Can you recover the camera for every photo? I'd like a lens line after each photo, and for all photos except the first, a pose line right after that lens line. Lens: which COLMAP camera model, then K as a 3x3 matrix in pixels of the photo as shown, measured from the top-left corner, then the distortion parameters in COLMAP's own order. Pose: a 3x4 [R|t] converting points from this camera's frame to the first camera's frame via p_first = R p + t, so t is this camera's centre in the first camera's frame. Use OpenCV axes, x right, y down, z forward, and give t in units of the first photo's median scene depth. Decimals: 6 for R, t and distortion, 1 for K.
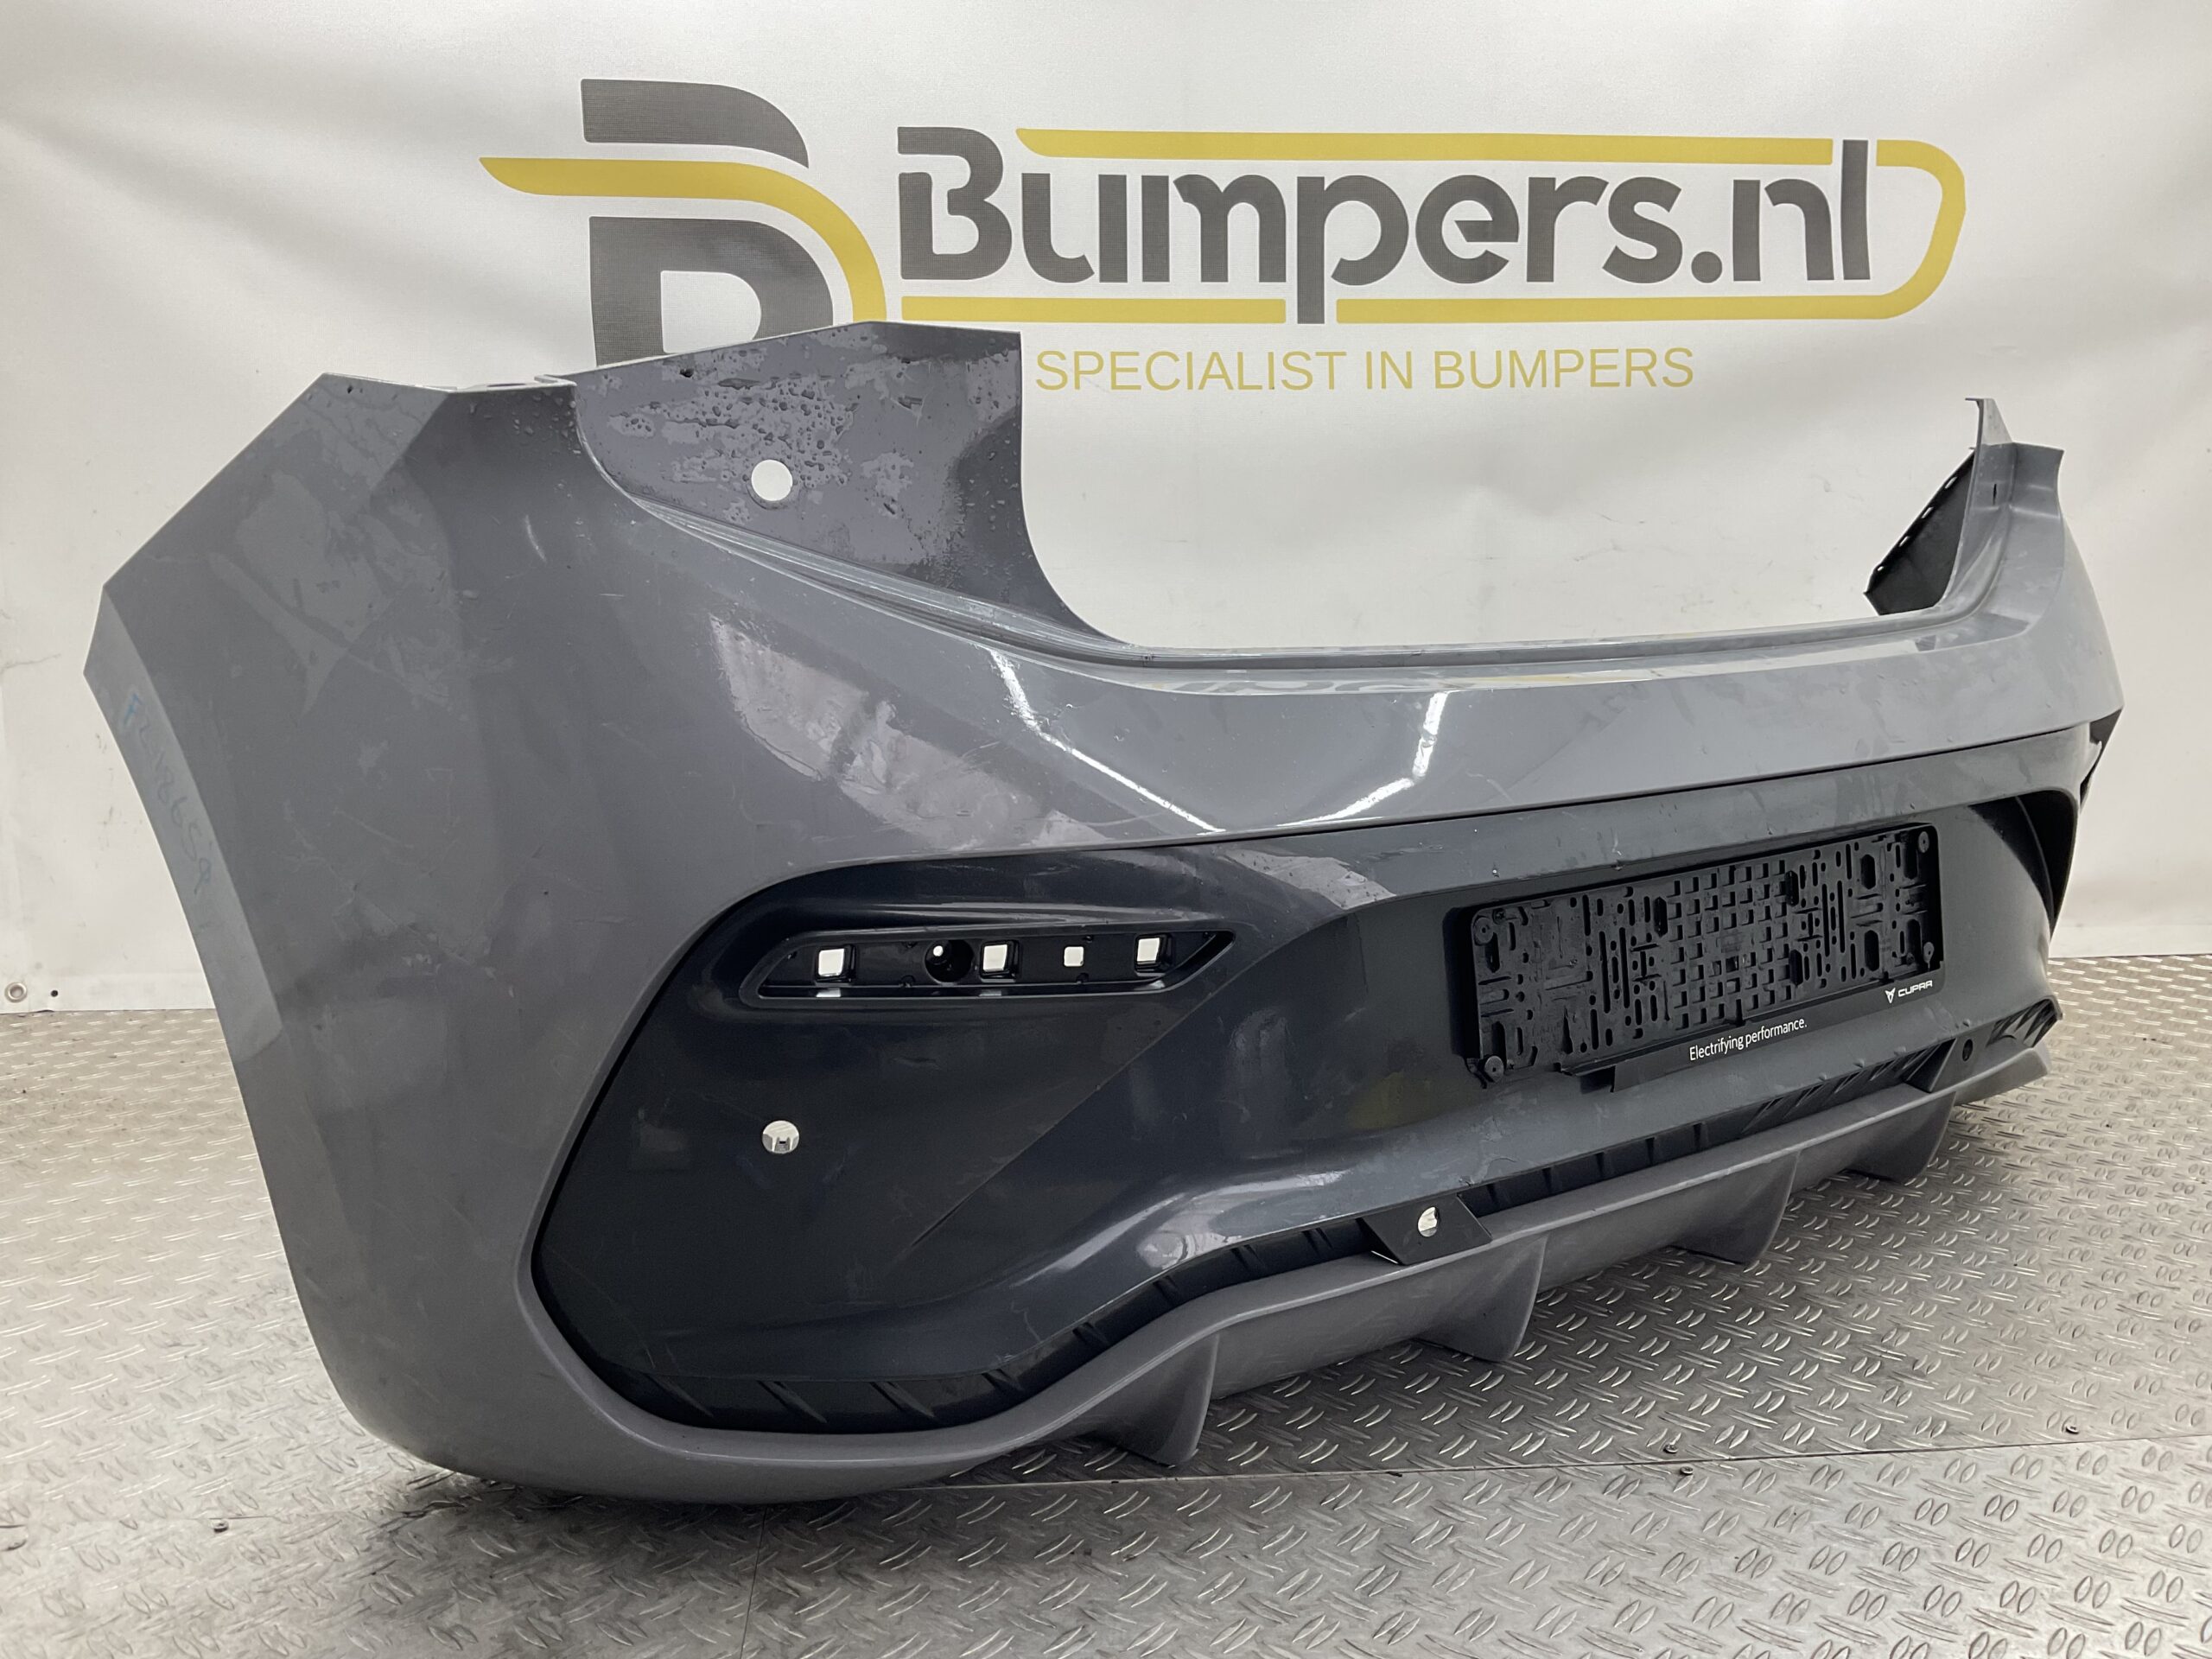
lens RADIAL K [[1819.9, 0, 1106.0], [0, 1819.9, 829.5], [0, 0, 1]] dist [0.043309, -0.064327]
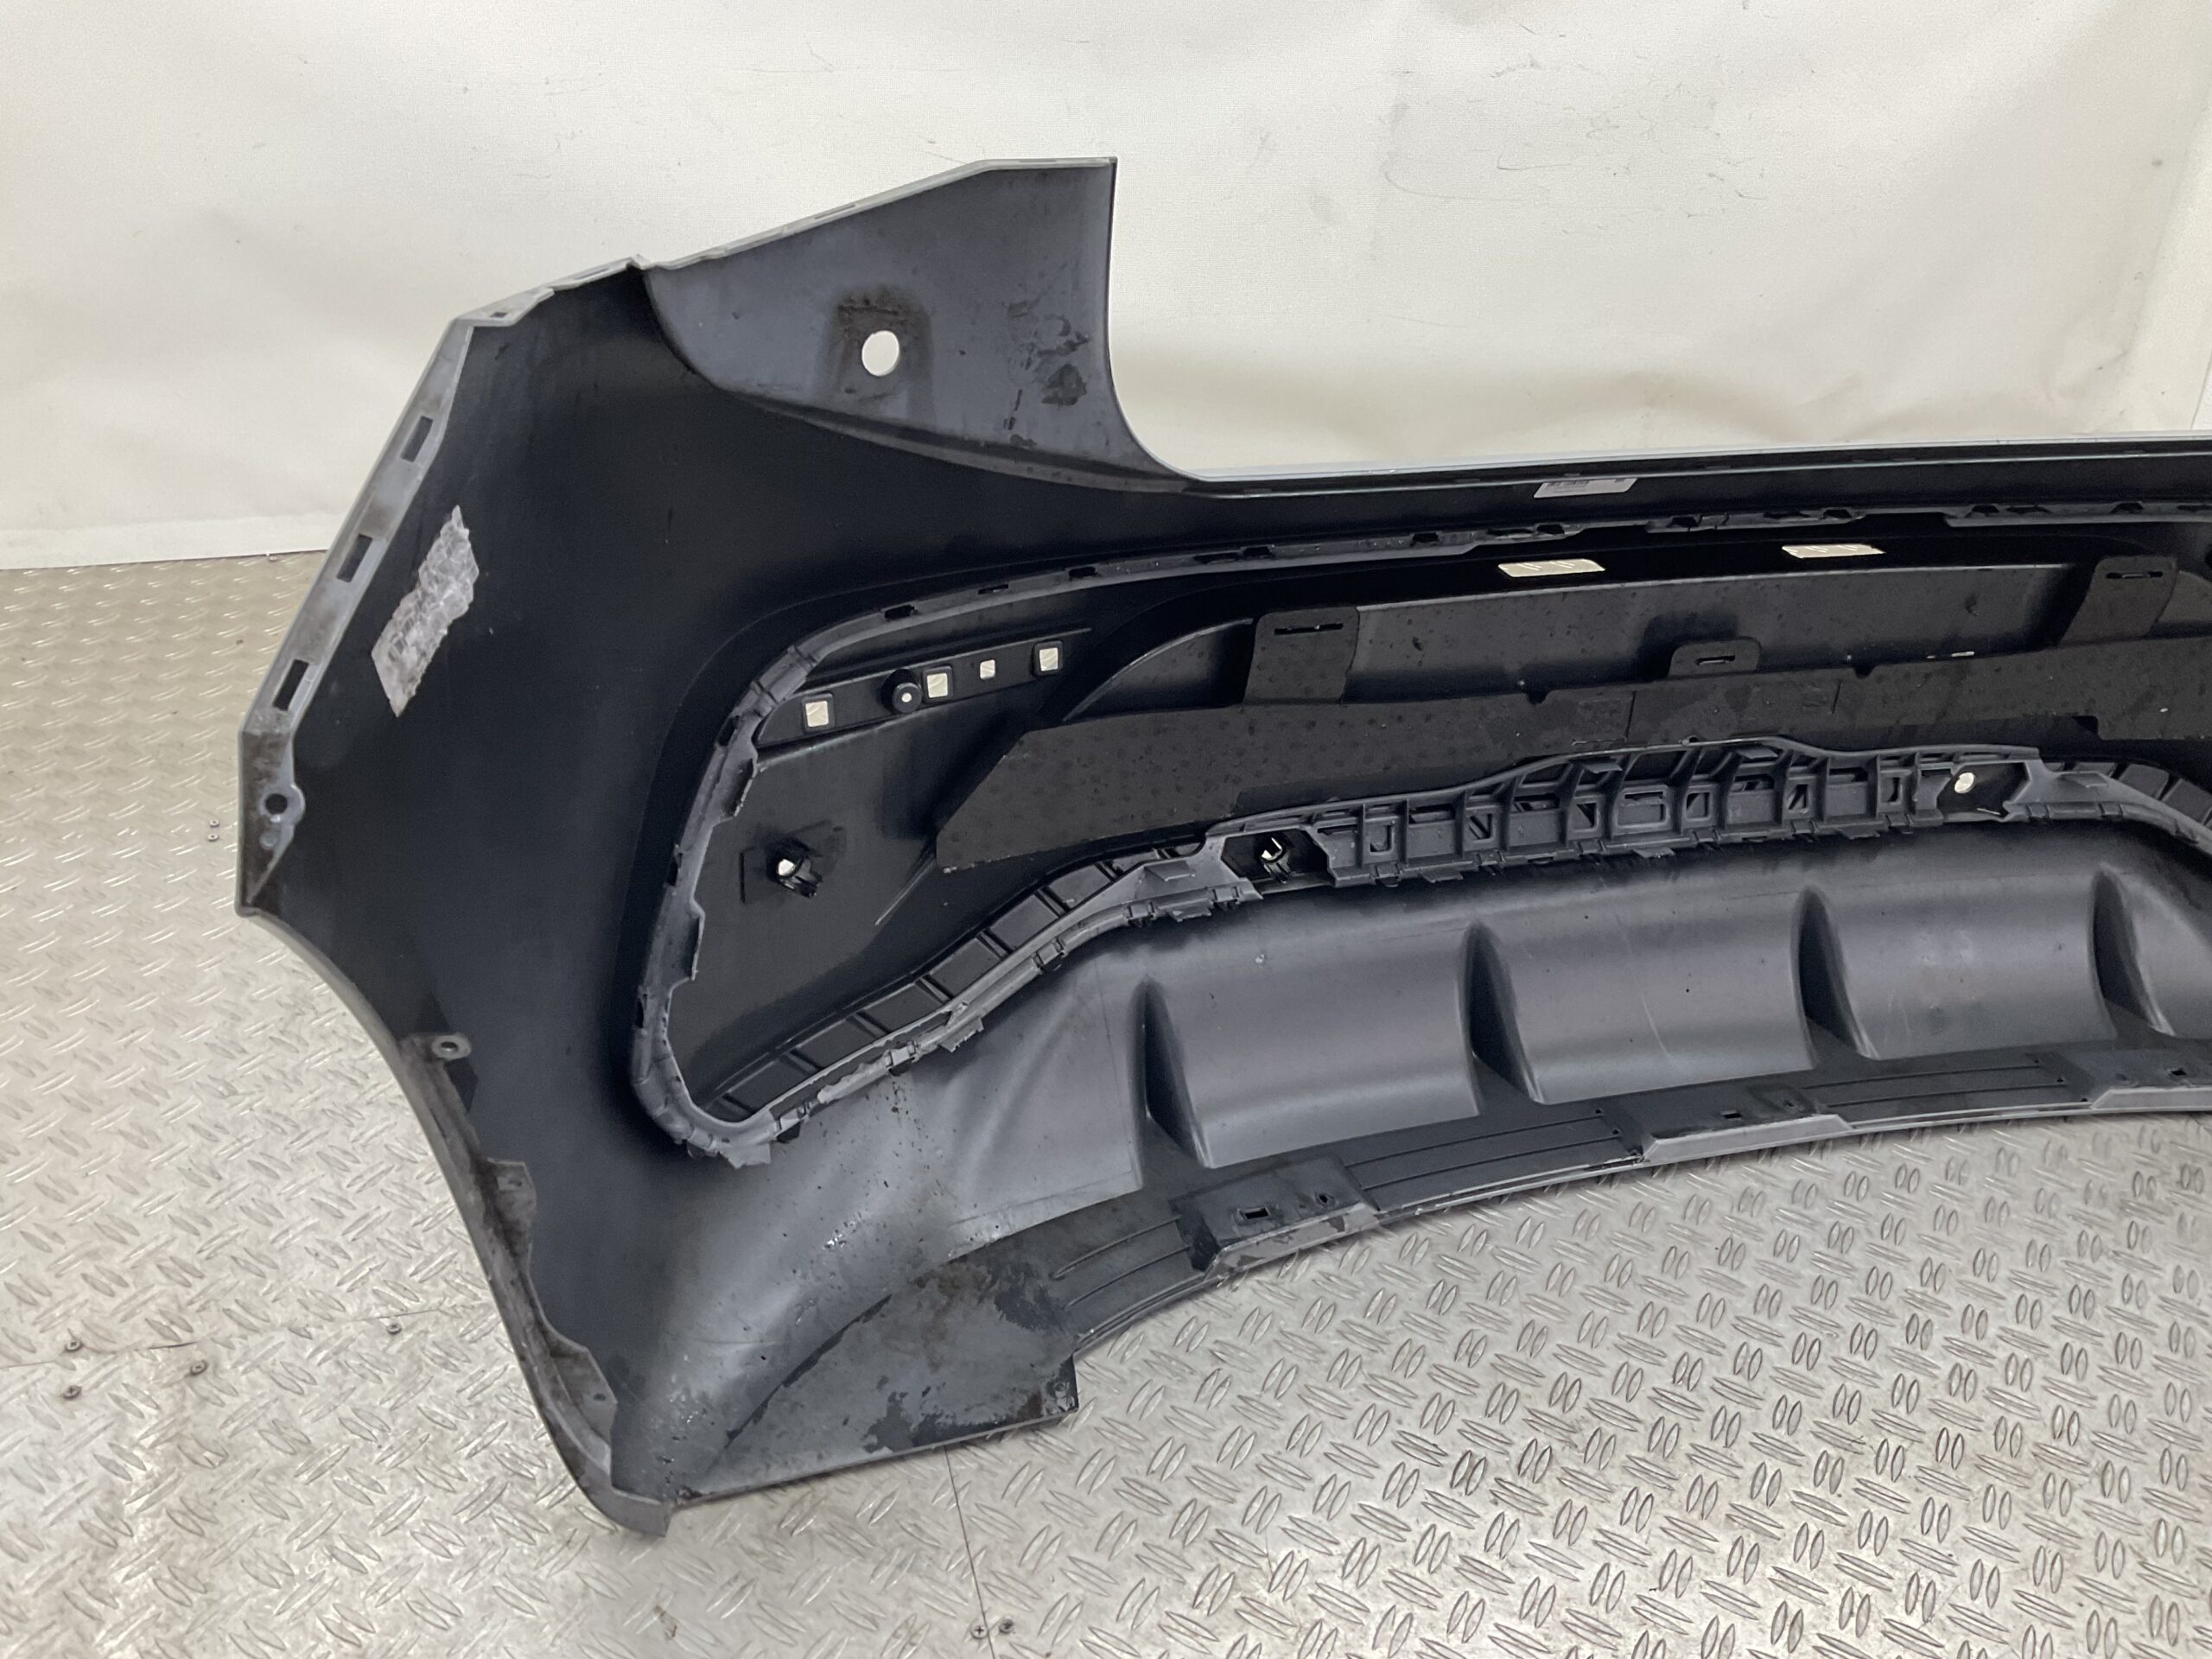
lens RADIAL K [[1806.0, 0, 1107.4], [0, 1806.0, 816.5], [0, 0, 1]] dist [0.103253, -0.183359]
pose [[0.982963, -0.035636, 0.180316, -0.271027], [-0.035226, 0.926316, 0.375097, -0.319837], [-0.180396, -0.375059, 0.909279, 0.078144]]
